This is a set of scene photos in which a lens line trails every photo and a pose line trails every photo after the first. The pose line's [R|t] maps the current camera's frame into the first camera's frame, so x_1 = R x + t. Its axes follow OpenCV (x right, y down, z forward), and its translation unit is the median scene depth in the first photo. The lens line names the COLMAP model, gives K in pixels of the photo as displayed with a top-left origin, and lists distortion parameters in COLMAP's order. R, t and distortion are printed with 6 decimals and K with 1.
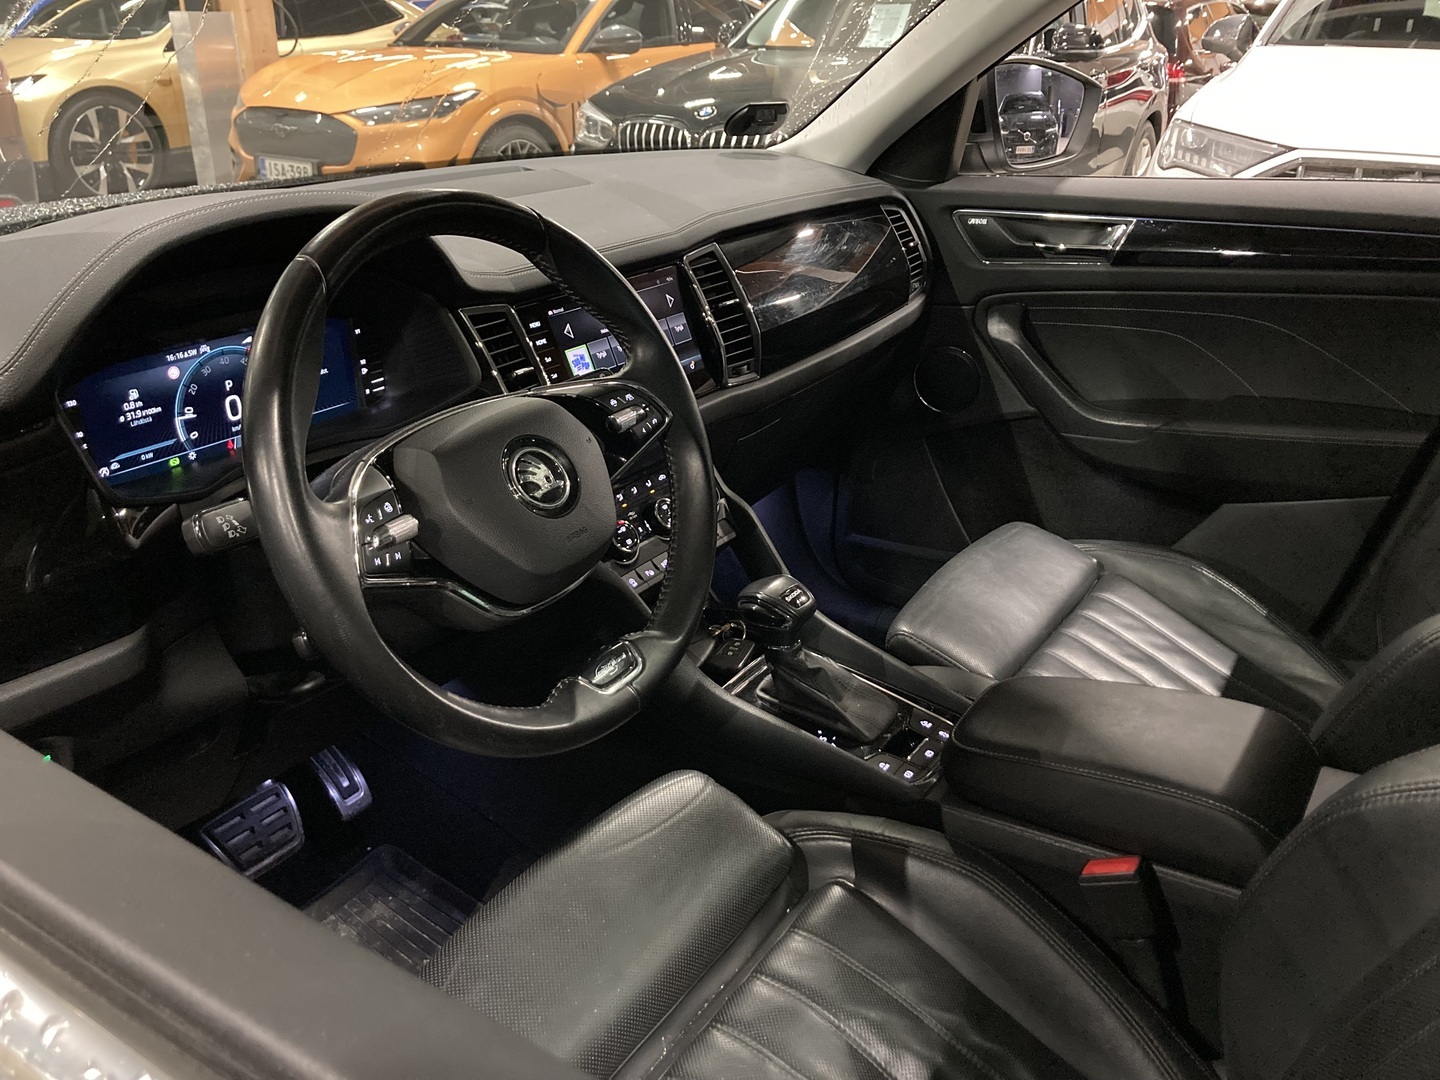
lens RADIAL K [[1156.7, 0, 720.0], [0, 1156.7, 540.0], [0, 0, 1]] dist [0.009787, 0.002545]
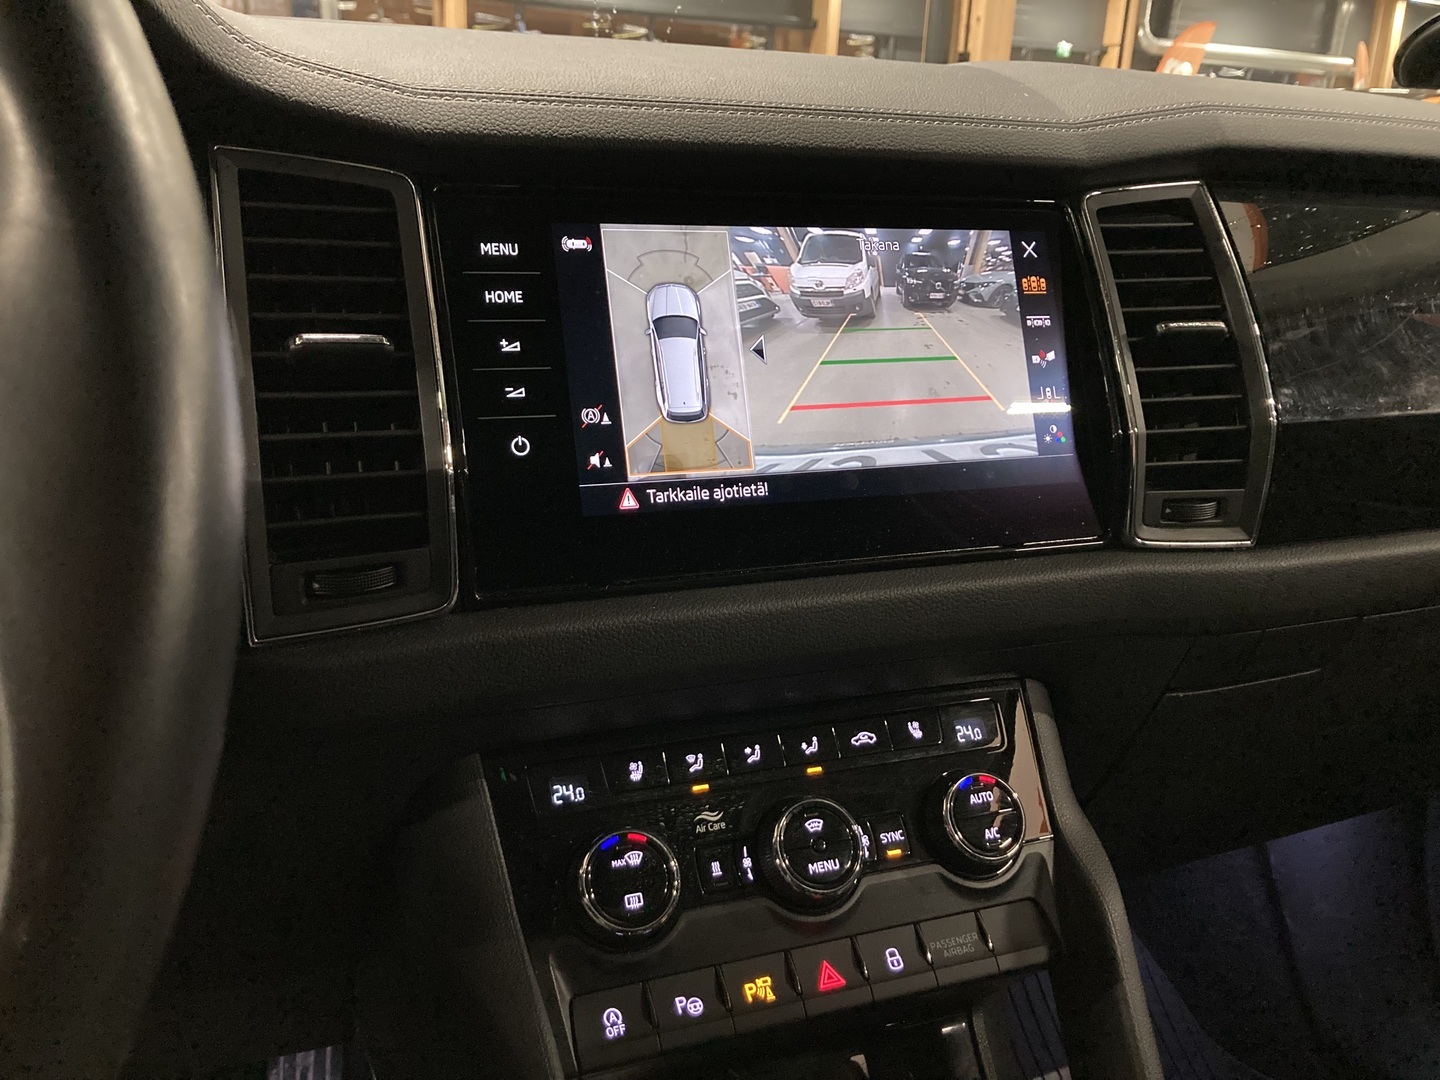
lens RADIAL K [[1156.7, 0, 720.0], [0, 1156.7, 540.0], [0, 0, 1]] dist [0.009787, 0.002545]
pose [[0.822593, 0.192303, -0.535126, 0.095435], [-0.260952, 0.963796, -0.054784, -0.080557], [0.505217, 0.184707, 0.842994, 0.629128]]
